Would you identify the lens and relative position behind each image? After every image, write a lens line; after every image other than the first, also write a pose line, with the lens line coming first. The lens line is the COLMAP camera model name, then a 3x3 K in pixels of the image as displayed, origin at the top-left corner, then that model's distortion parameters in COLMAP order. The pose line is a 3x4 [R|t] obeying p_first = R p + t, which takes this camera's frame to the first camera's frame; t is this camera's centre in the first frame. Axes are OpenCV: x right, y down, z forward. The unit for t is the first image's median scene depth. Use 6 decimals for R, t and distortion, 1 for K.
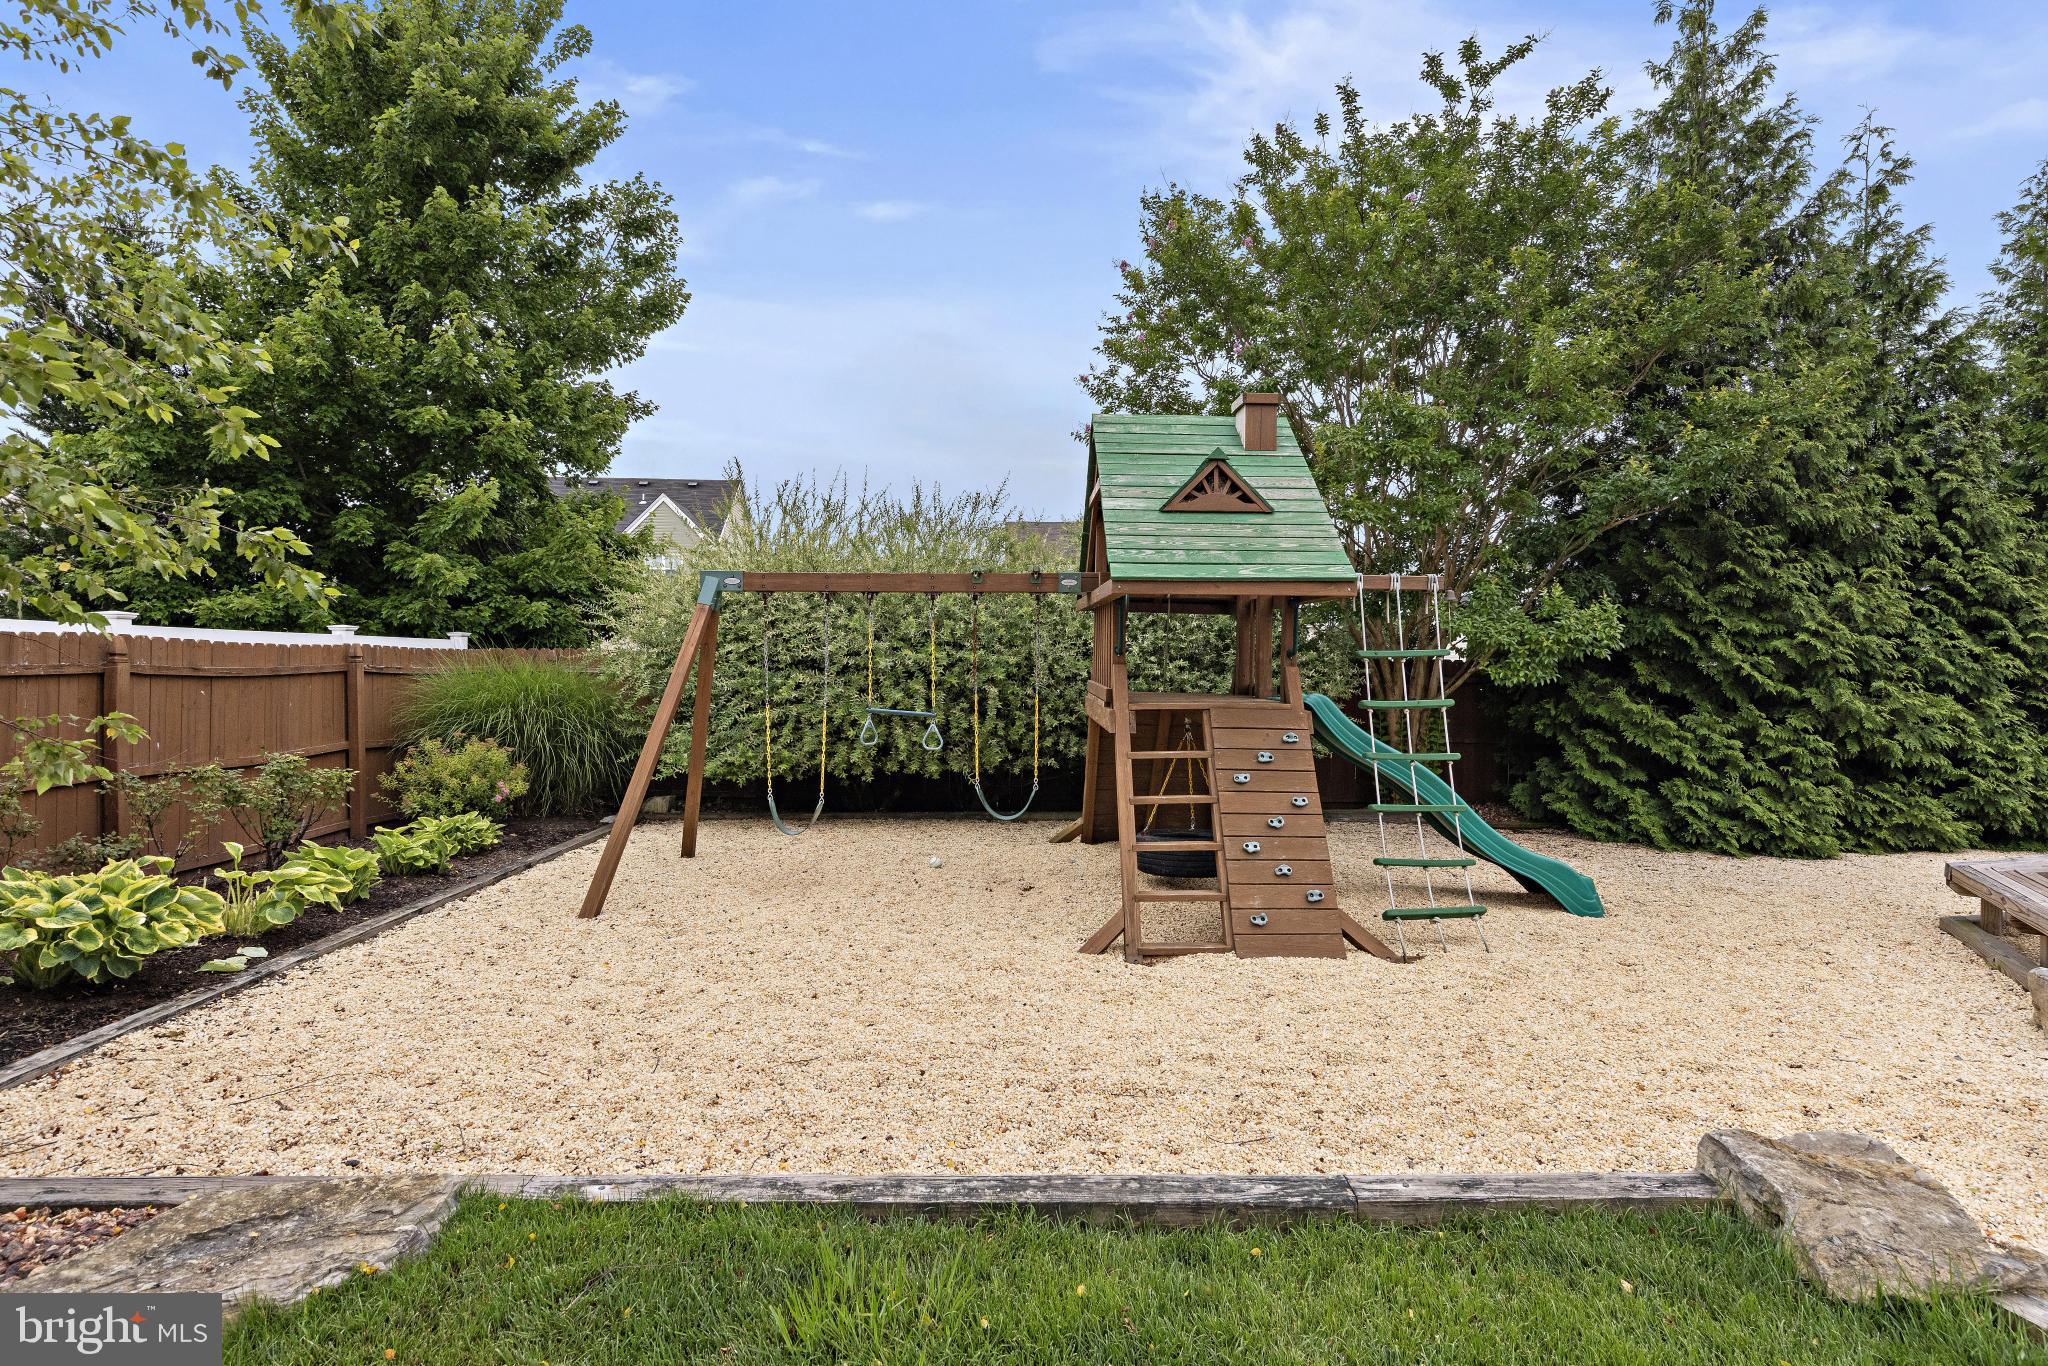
lens RADIAL K [[1036.8, 0, 1036.0], [0, 1036.8, 665.3], [0, 0, 1]] dist [0.009144, -0.000924]
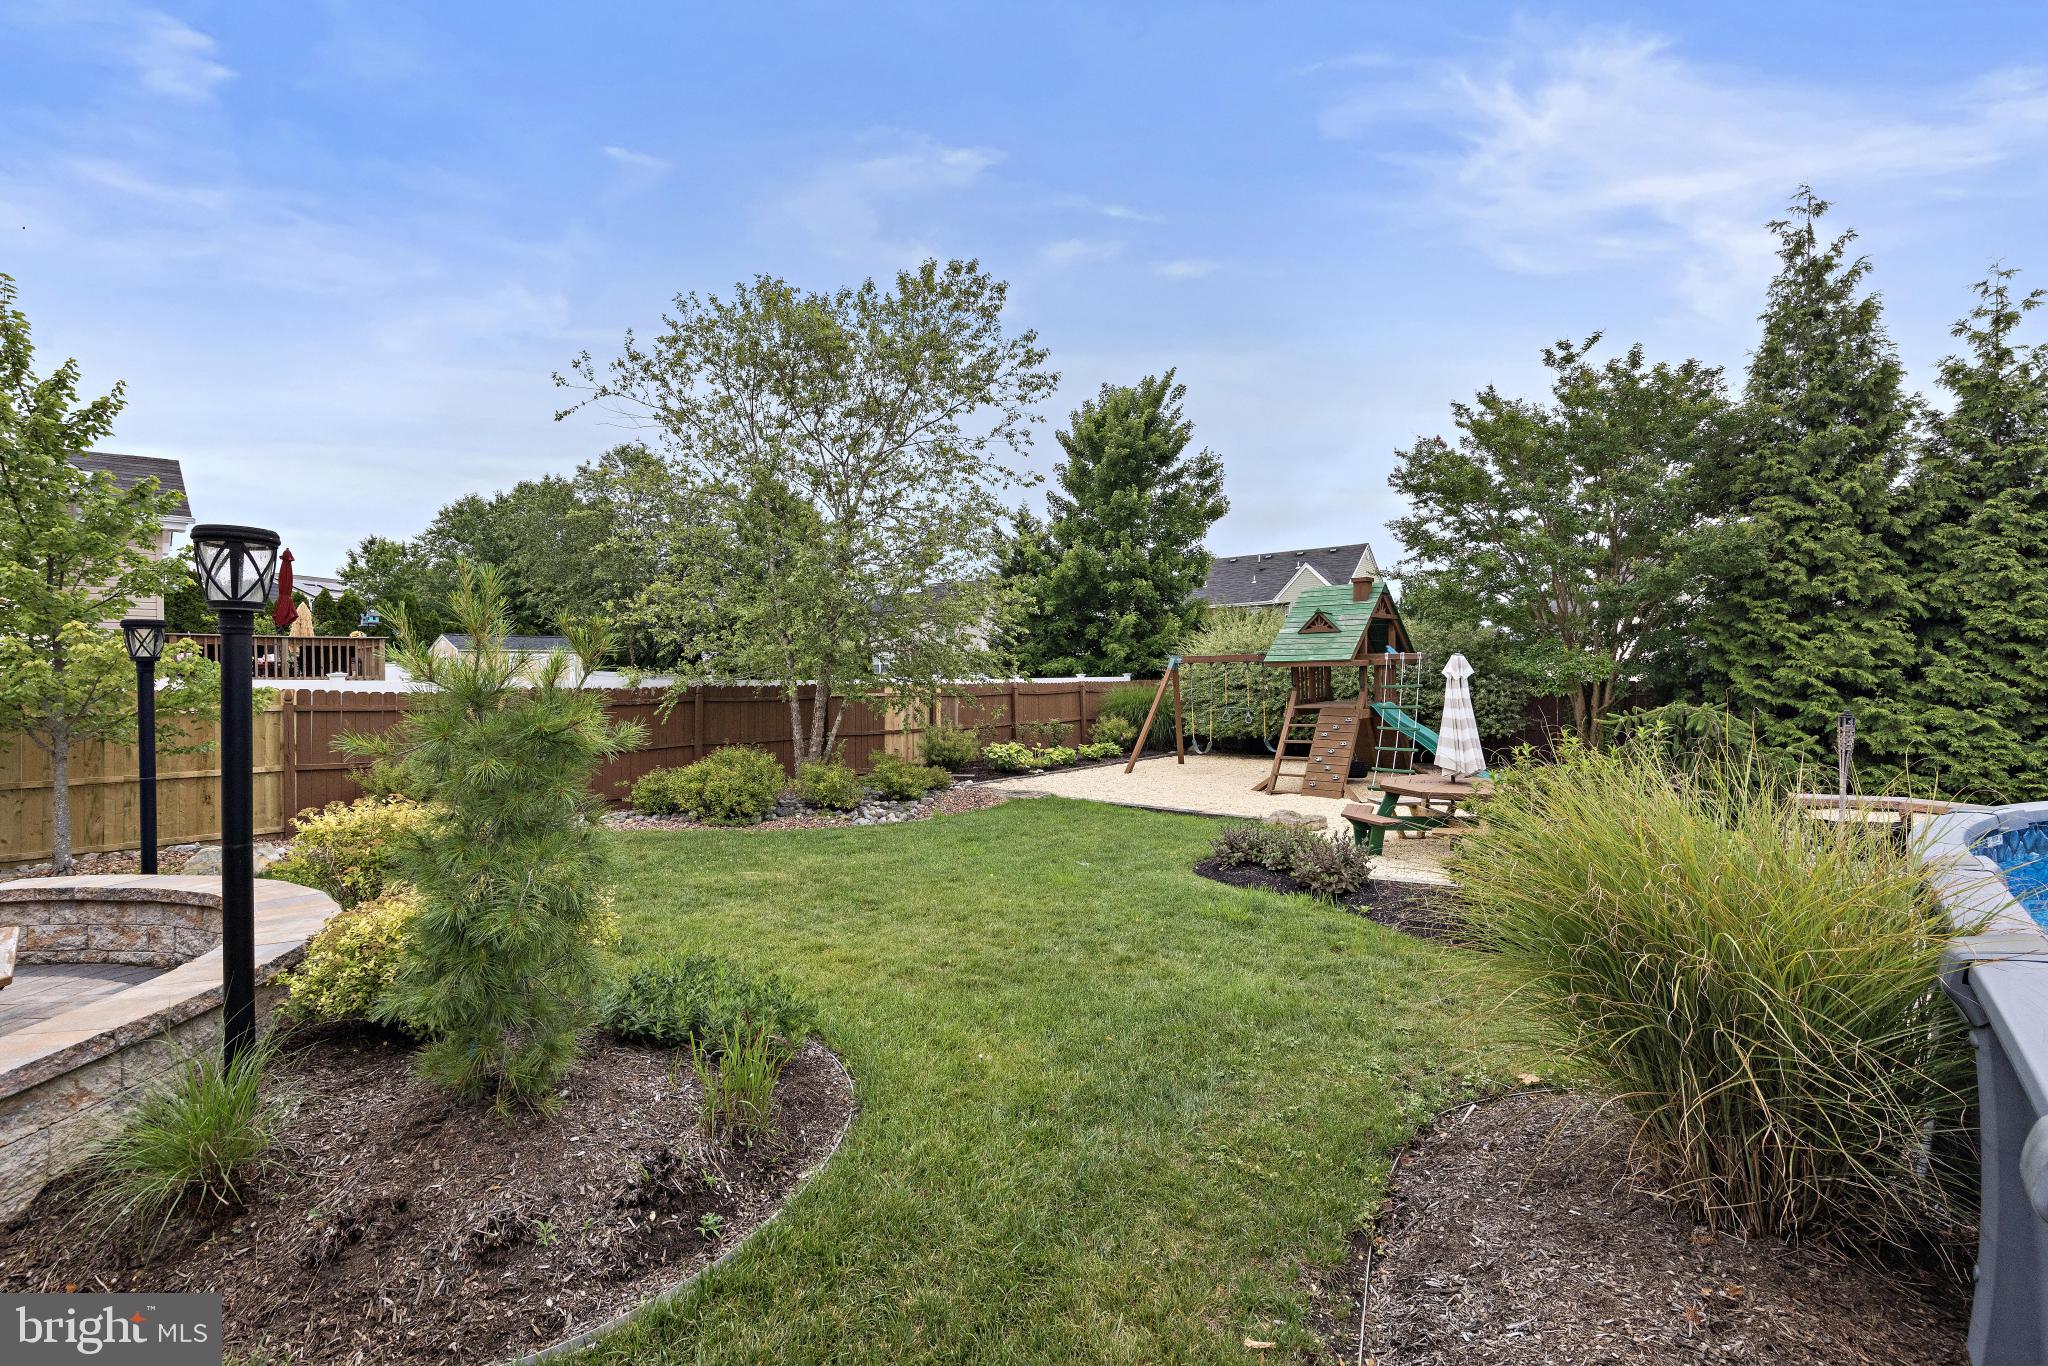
lens RADIAL K [[873.3, 0, 1014.0], [0, 873.3, 665.2], [0, 0, 1]] dist [0.009174, -0.001706]
pose [[0.727050, -0.021847, -0.686237, 0.772730], [0.015974, 0.999761, -0.014904, -0.031710], [0.686399, -0.000126, 0.727225, -0.774410]]
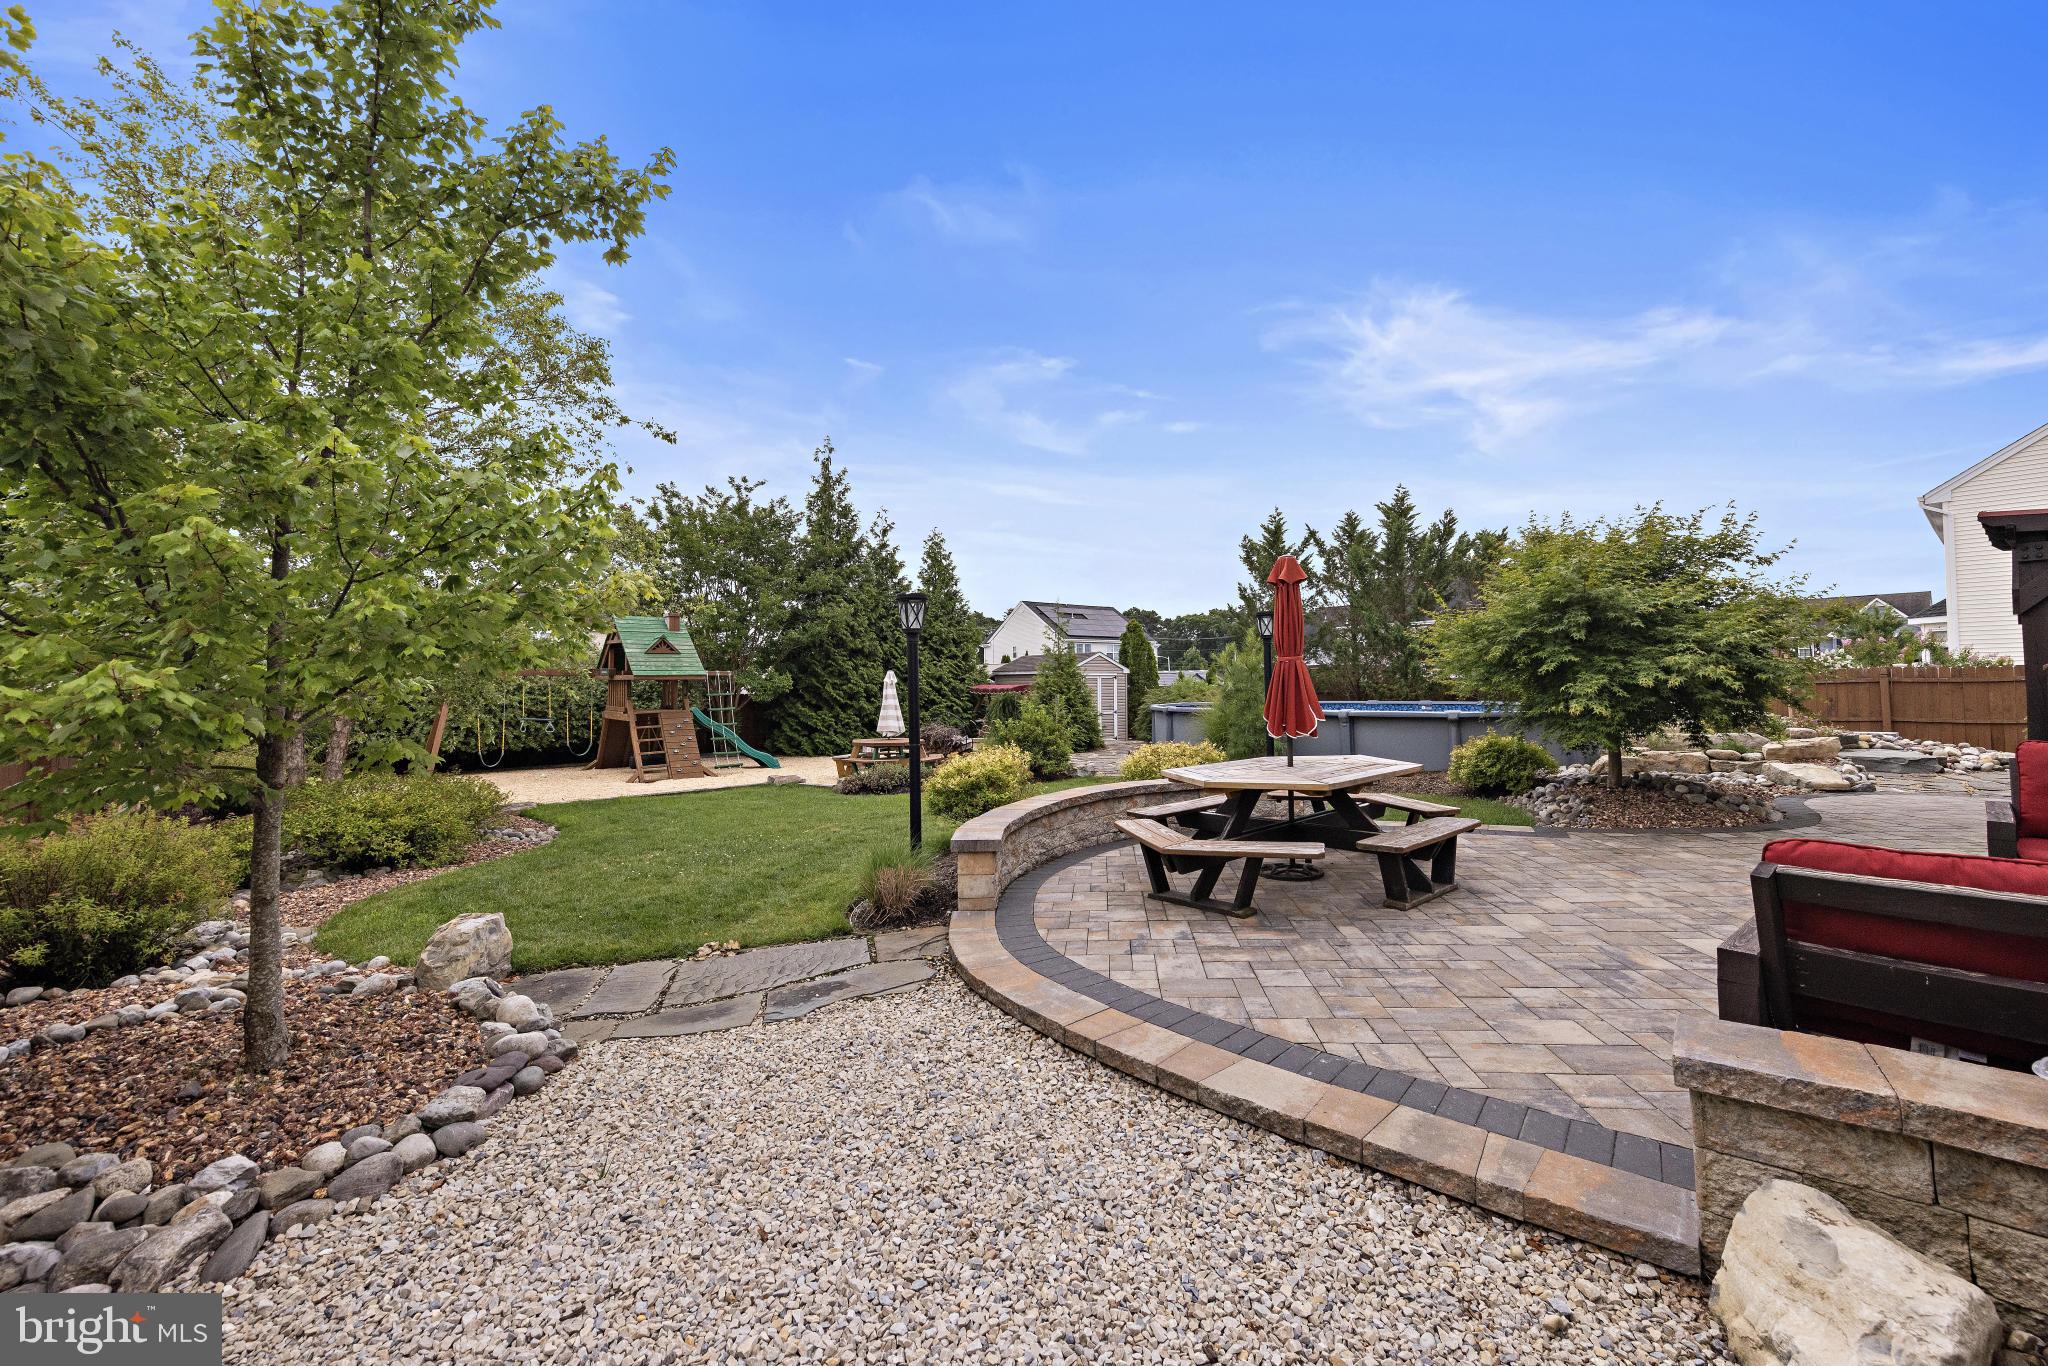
lens RADIAL K [[821.6, 0, 1013.6], [0, 821.6, 662.0], [0, 0, 1]] dist [0.009023, -0.001165]
pose [[0.791984, 0.000865, 0.610541, -0.375940], [0.019569, 0.999449, -0.026802, -0.018952], [-0.610228, 0.033174, 0.791531, -1.224251]]
